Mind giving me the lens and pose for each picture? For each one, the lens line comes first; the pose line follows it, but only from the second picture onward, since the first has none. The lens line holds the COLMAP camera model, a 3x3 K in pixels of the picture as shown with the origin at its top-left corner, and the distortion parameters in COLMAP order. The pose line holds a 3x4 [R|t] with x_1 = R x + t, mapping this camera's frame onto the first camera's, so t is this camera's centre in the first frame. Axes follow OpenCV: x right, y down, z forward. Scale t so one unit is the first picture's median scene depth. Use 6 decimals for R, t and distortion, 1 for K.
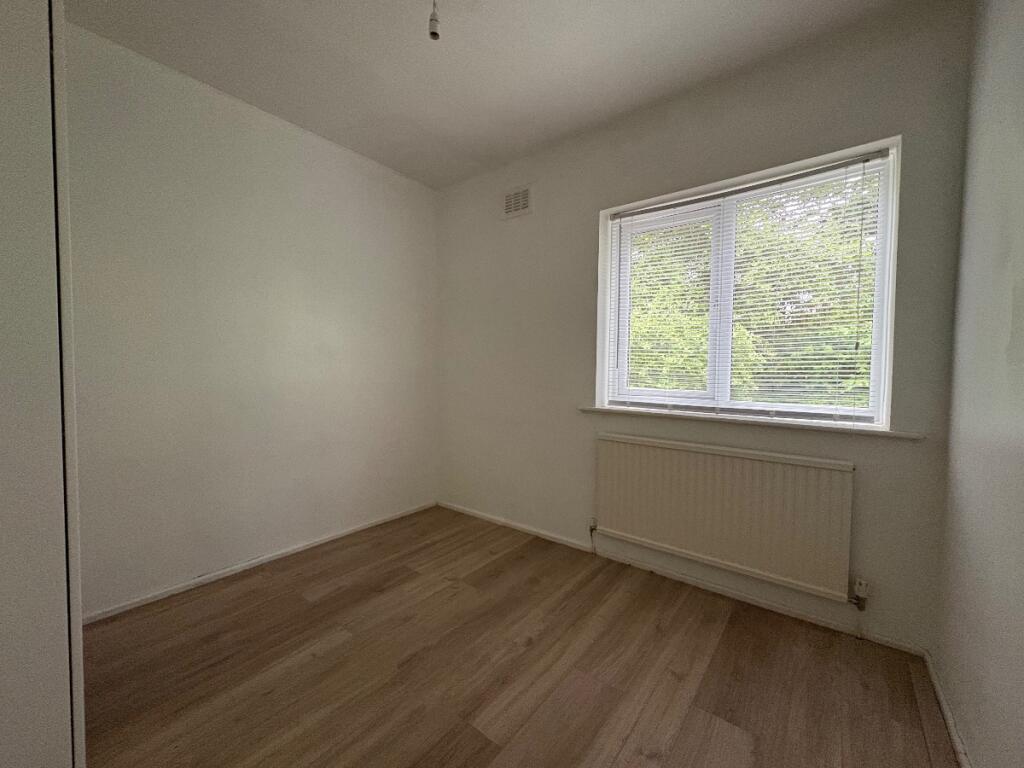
lens RADIAL K [[407.3, 0, 511.1], [0, 407.3, 383.5], [0, 0, 1]] dist [-0.001409, 0.000464]
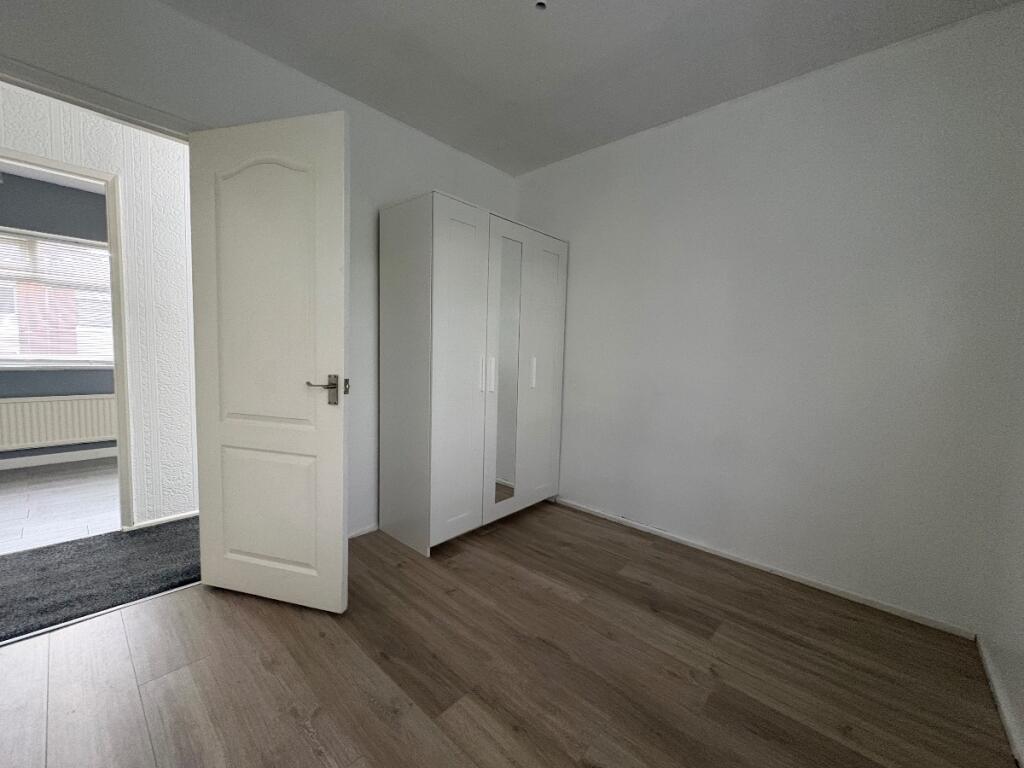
lens RADIAL K [[407.3, 0, 511.5], [0, 407.3, 384.6], [0, 0, 1]] dist [-0.001409, 0.000464]
pose [[-0.061275, 0.071126, -0.995583, 0.528587], [-0.073755, 0.994408, 0.075581, -0.025109], [0.995392, 0.078060, -0.055687, 0.671686]]
